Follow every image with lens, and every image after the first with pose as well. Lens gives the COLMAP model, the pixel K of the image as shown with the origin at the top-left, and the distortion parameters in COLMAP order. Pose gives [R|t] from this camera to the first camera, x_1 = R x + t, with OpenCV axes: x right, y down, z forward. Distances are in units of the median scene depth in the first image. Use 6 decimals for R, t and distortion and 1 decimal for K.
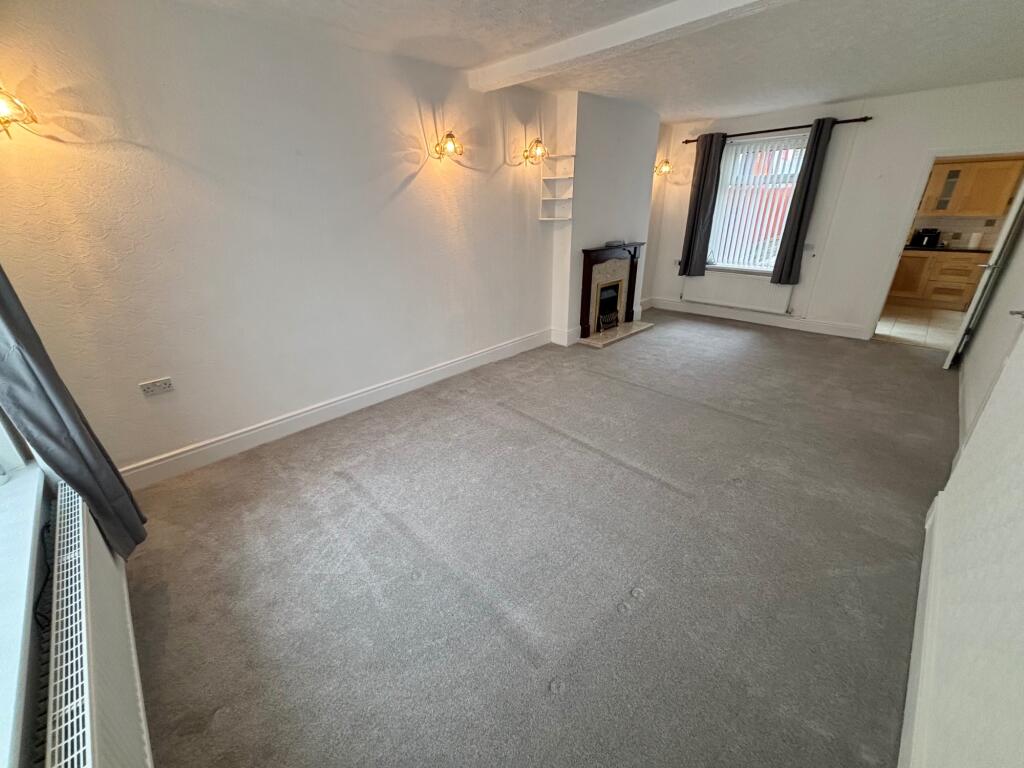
lens RADIAL K [[410.6, 0, 511.6], [0, 410.6, 381.6], [0, 0, 1]] dist [-0.001356, 0.000158]
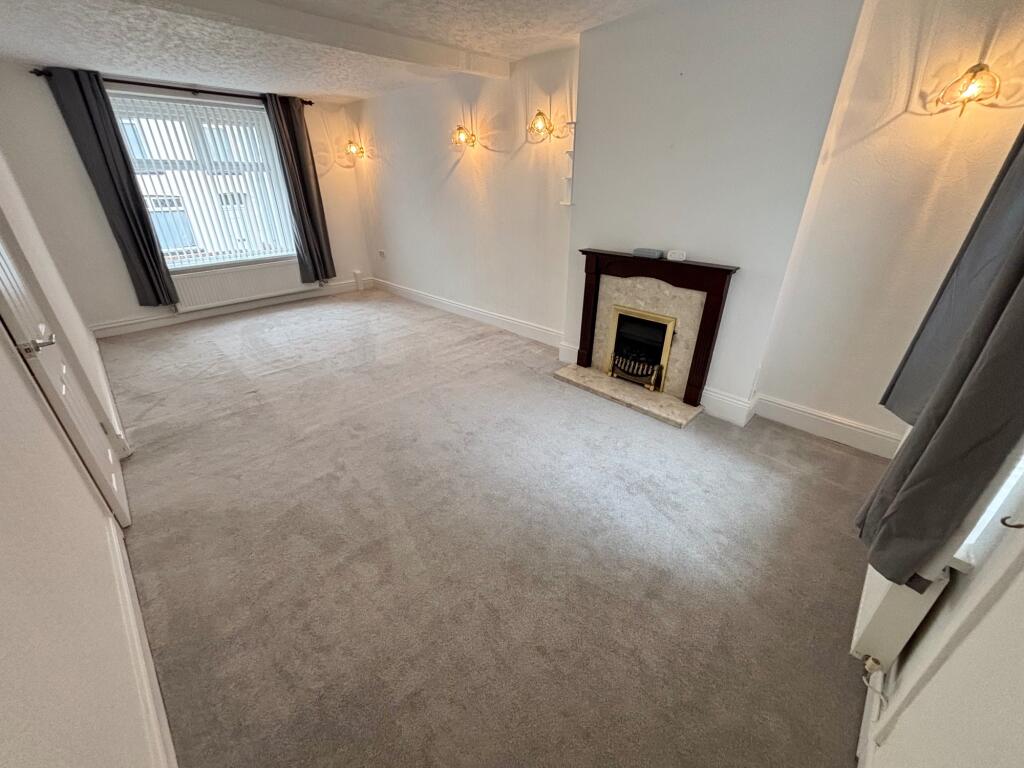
lens RADIAL K [[410.6, 0, 511.6], [0, 410.6, 381.6], [0, 0, 1]] dist [-0.001356, 0.000158]
pose [[0.011838, 0.458492, -0.888620, 0.916639], [-0.393344, 0.819171, 0.417420, -0.368899], [0.919315, 0.344592, 0.190042, 0.790064]]
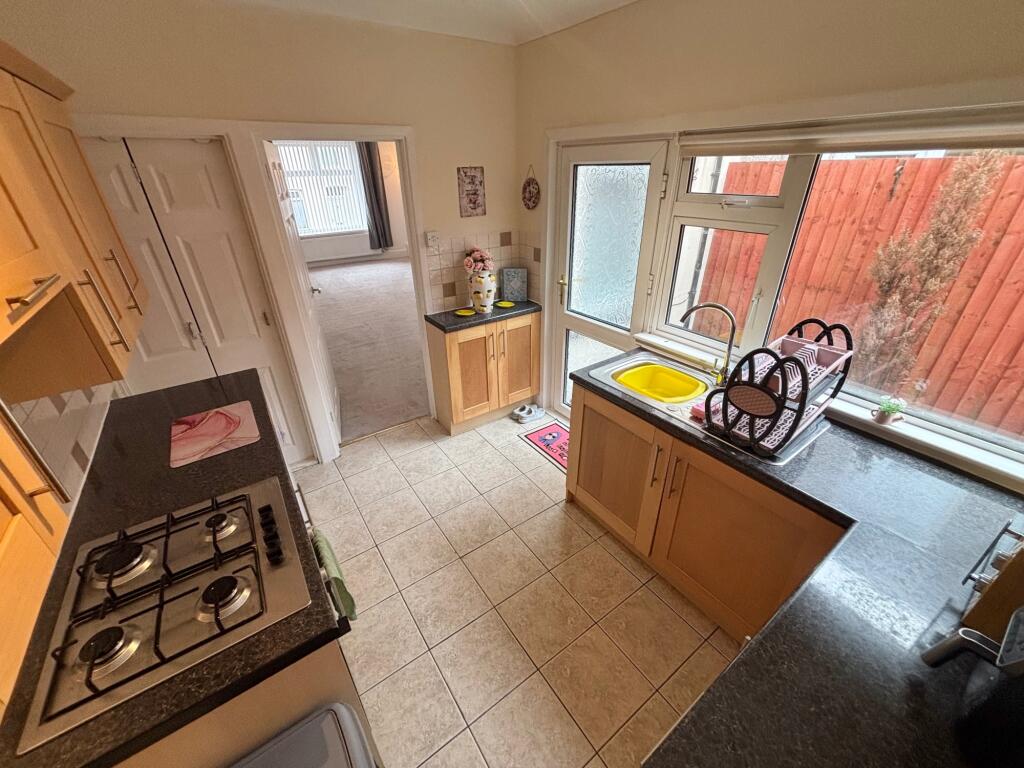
lens RADIAL K [[409.9, 0, 512.2], [0, 409.9, 369.0], [0, 0, 1]] dist [-0.000342, -0.000001]
pose [[-0.176484, 0.448933, -0.875964, 1.470886], [-0.368189, 0.795218, 0.481732, -0.562950], [0.912847, 0.407538, 0.024949, 1.119104]]
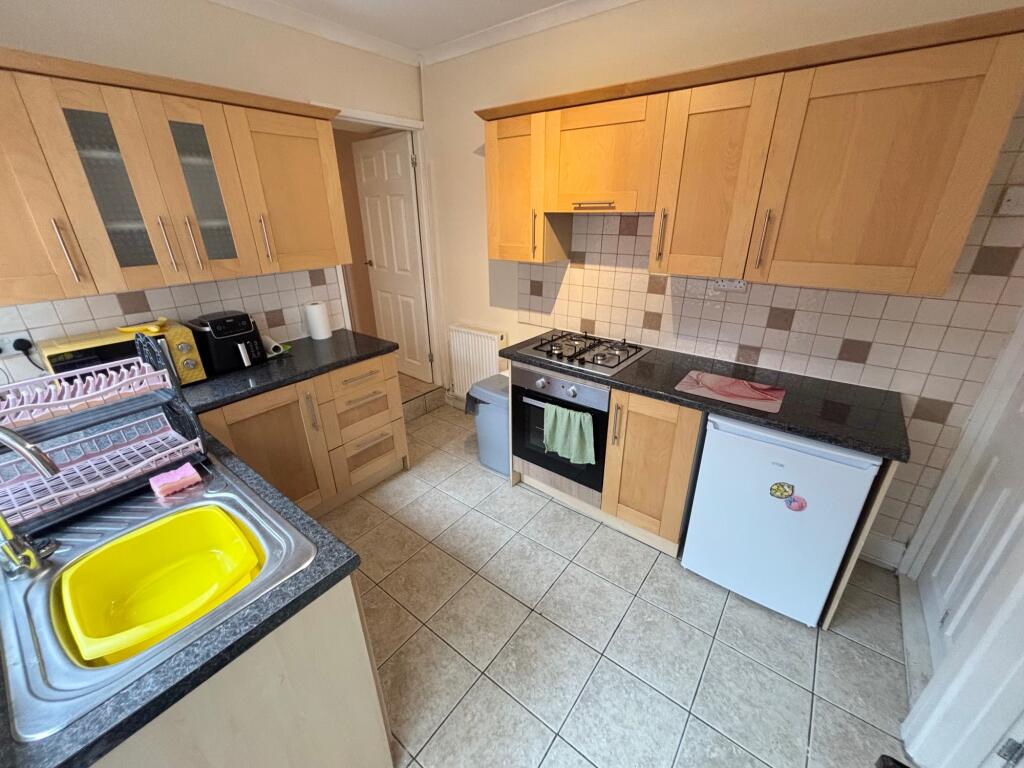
lens RADIAL K [[410.6, 0, 511.6], [0, 410.6, 381.6], [0, 0, 1]] dist [-0.001356, 0.000158]
pose [[-0.122880, -0.369811, 0.920945, 0.919430], [0.400446, 0.830603, 0.386964, -0.487766], [-0.908044, 0.416340, 0.046025, 1.076420]]
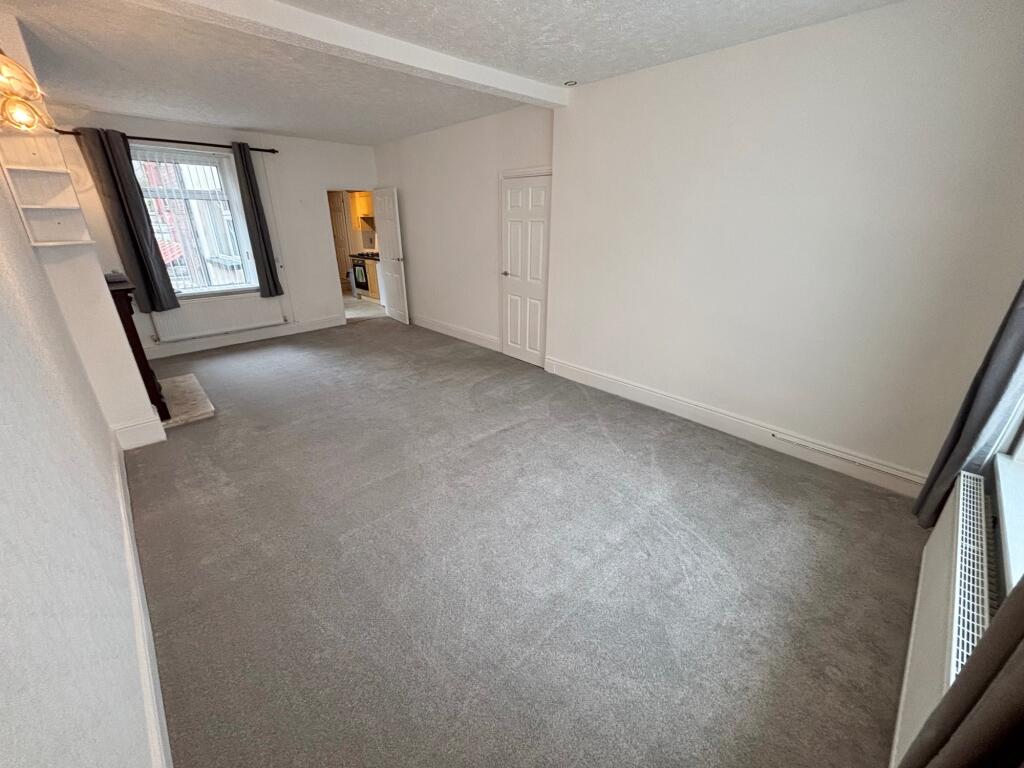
lens RADIAL K [[410.6, 0, 511.6], [0, 410.6, 381.6], [0, 0, 1]] dist [-0.001356, 0.000158]
pose [[0.020091, -0.352622, 0.935550, -0.427514], [0.391721, 0.863703, 0.317130, -0.158732], [-0.919865, 0.360103, 0.155482, 0.390438]]
